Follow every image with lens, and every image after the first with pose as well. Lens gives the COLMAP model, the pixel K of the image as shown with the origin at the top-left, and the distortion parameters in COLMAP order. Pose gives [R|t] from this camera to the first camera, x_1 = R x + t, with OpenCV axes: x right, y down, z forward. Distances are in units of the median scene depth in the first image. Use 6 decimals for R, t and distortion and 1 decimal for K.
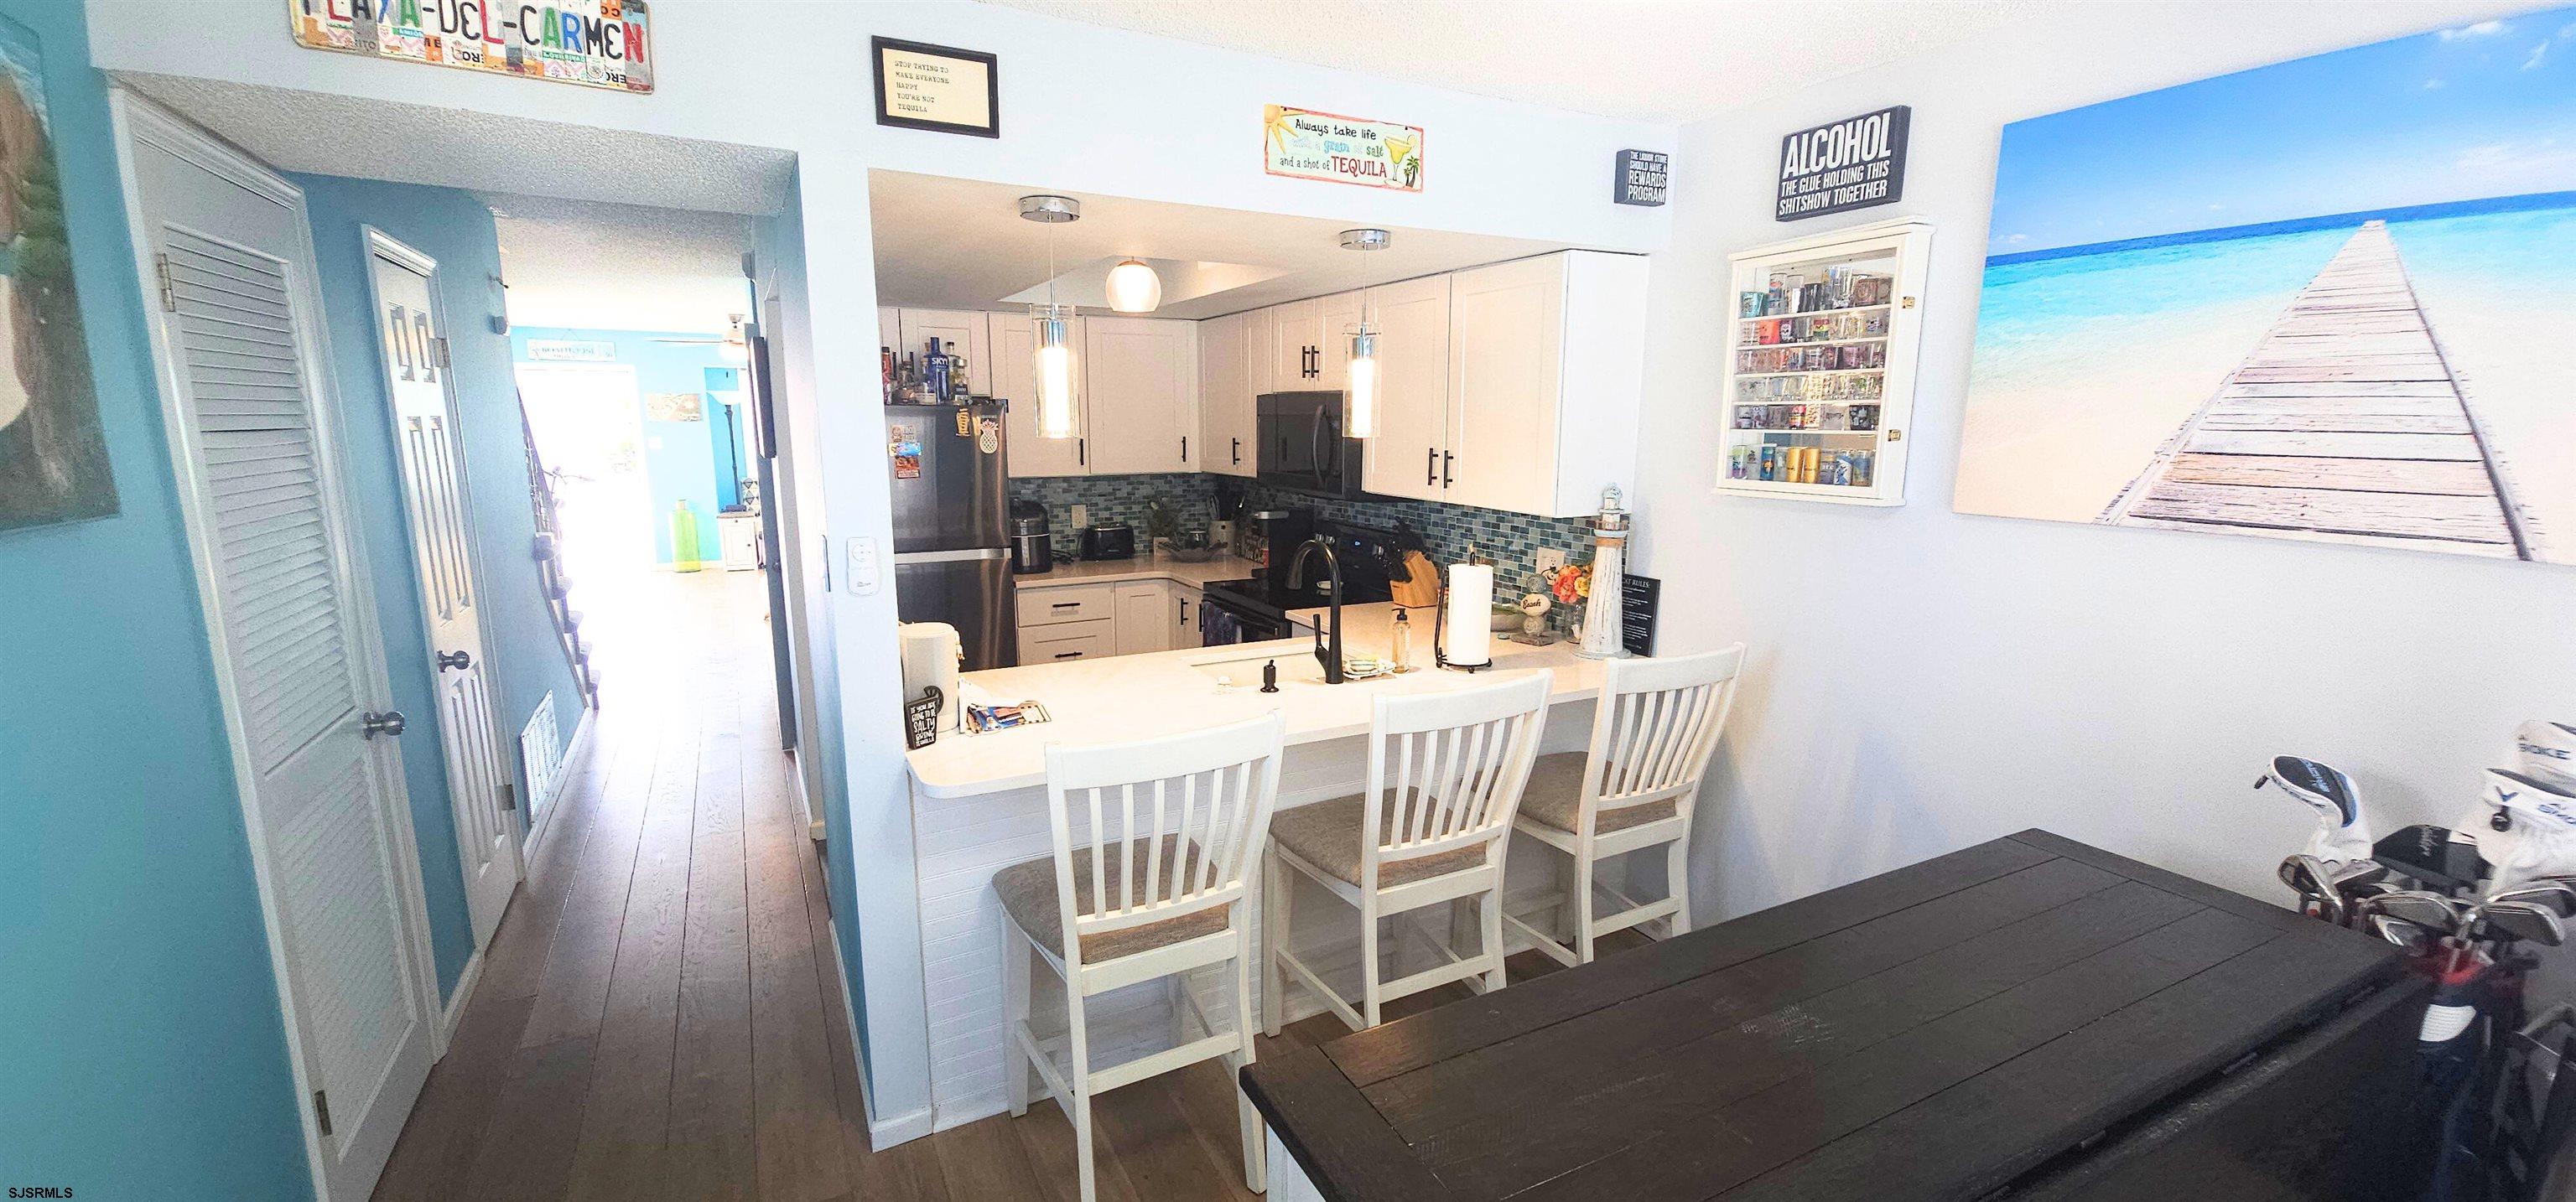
lens RADIAL K [[1048.6, 0, 1287.2], [0, 1048.6, 605.5], [0, 0, 1]] dist [0.004621, 0.000428]
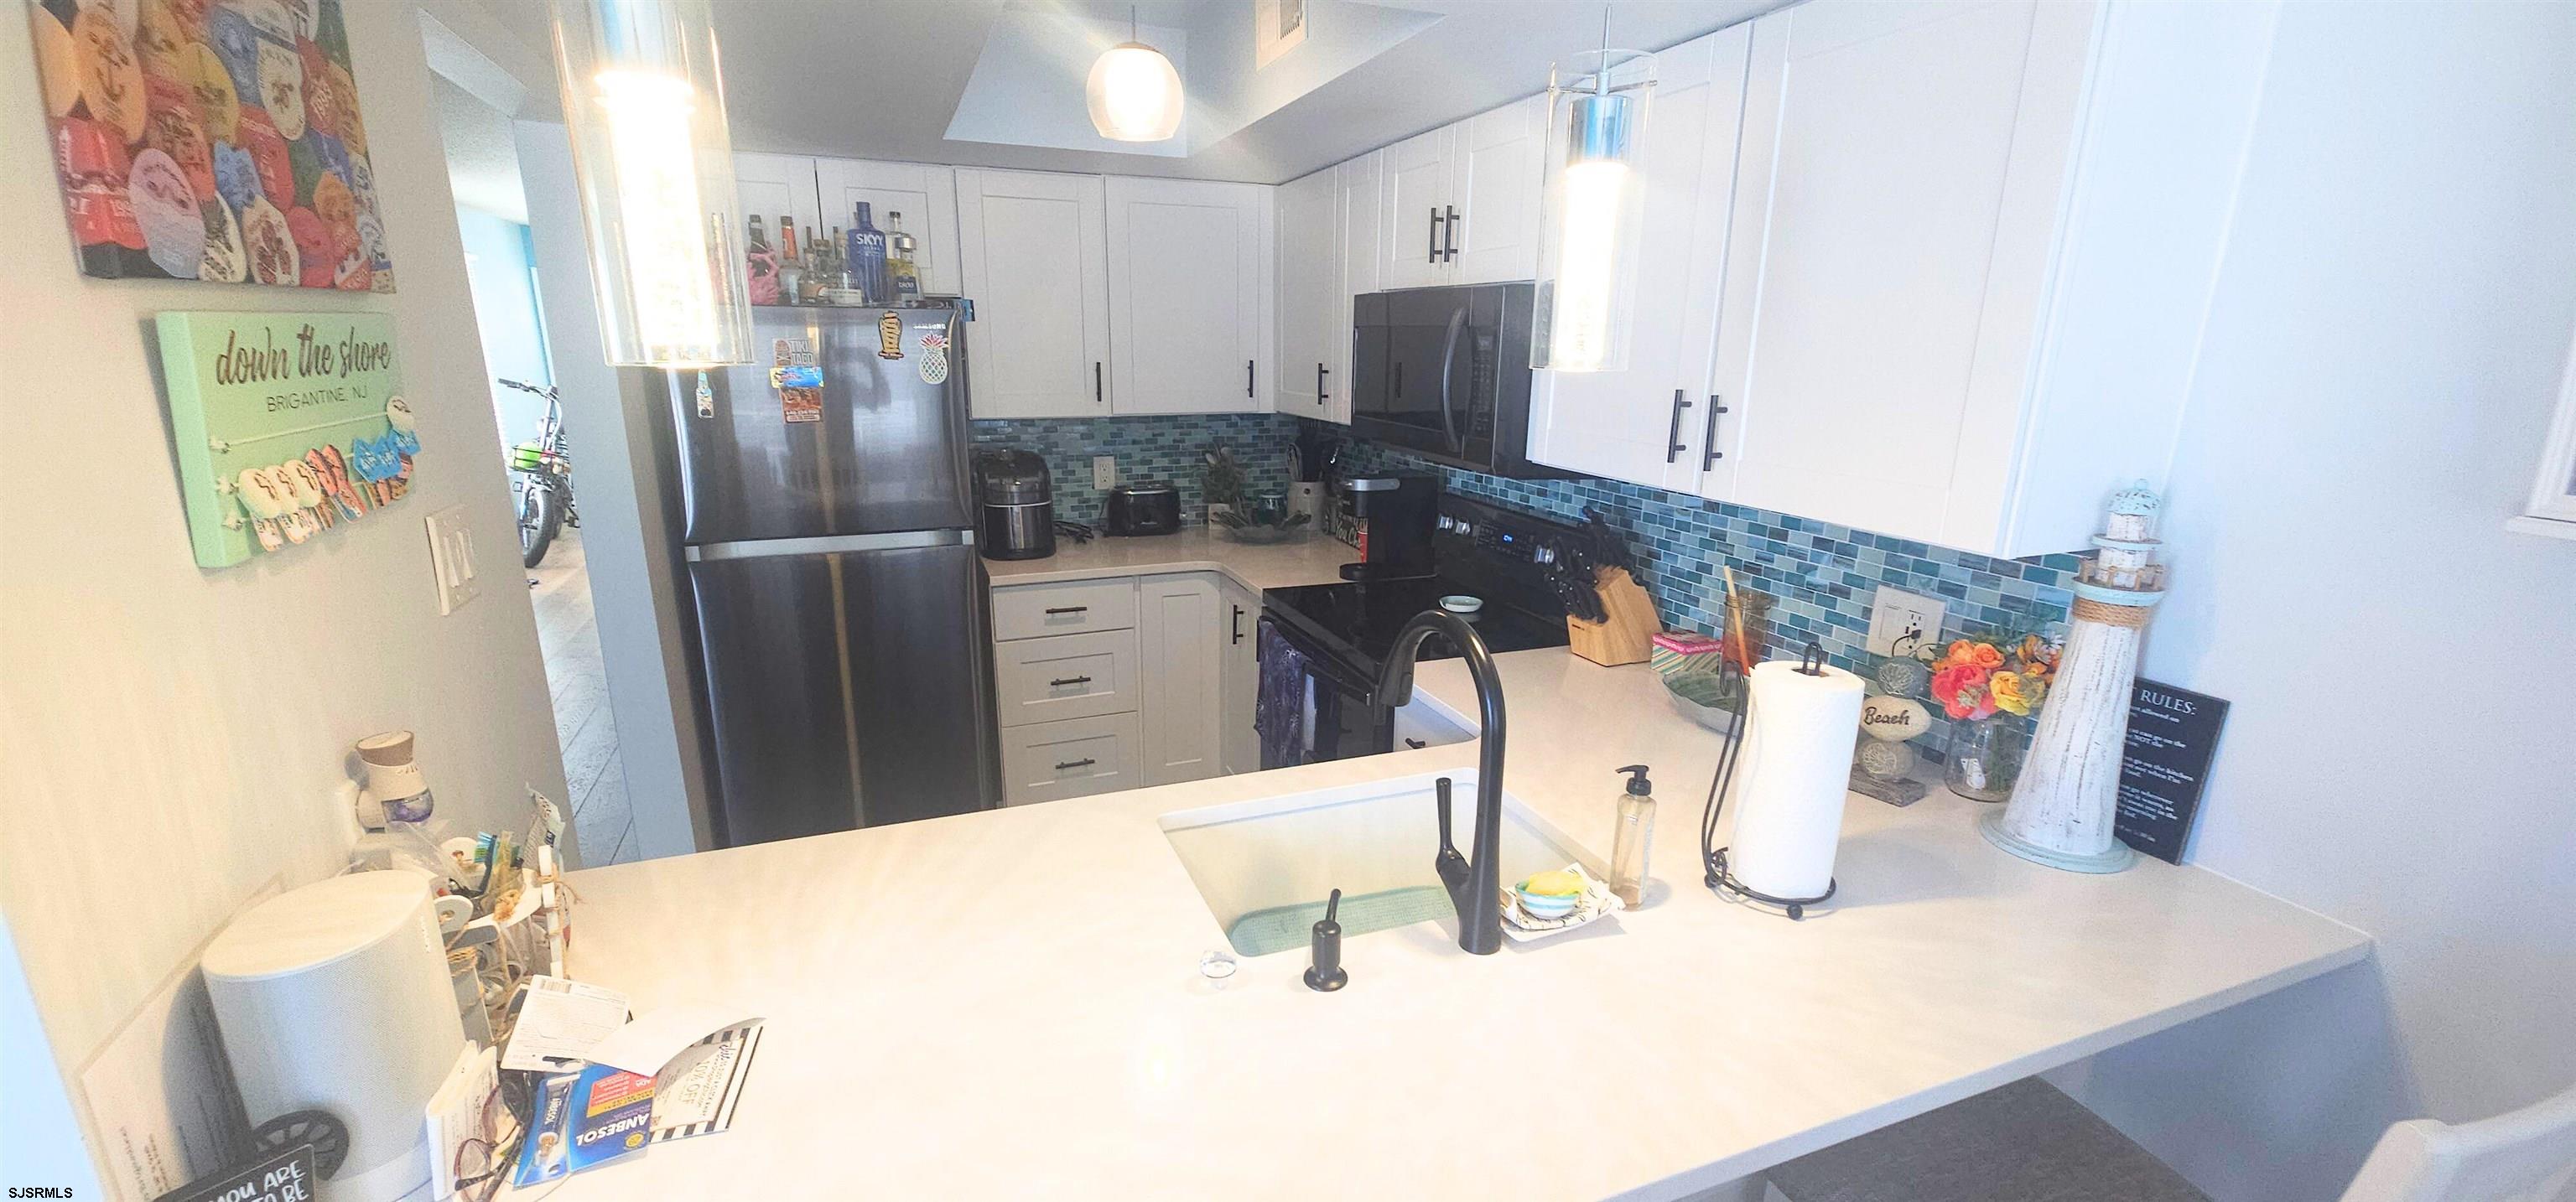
lens RADIAL K [[1048.6, 0, 1285.8], [0, 1048.6, 615.4], [0, 0, 1]] dist [0.004621, 0.000428]
pose [[0.993561, 0.035821, -0.107491, 0.004867], [-0.027139, 0.996331, 0.081172, -0.064289], [0.110004, -0.077732, 0.990887, 0.388884]]
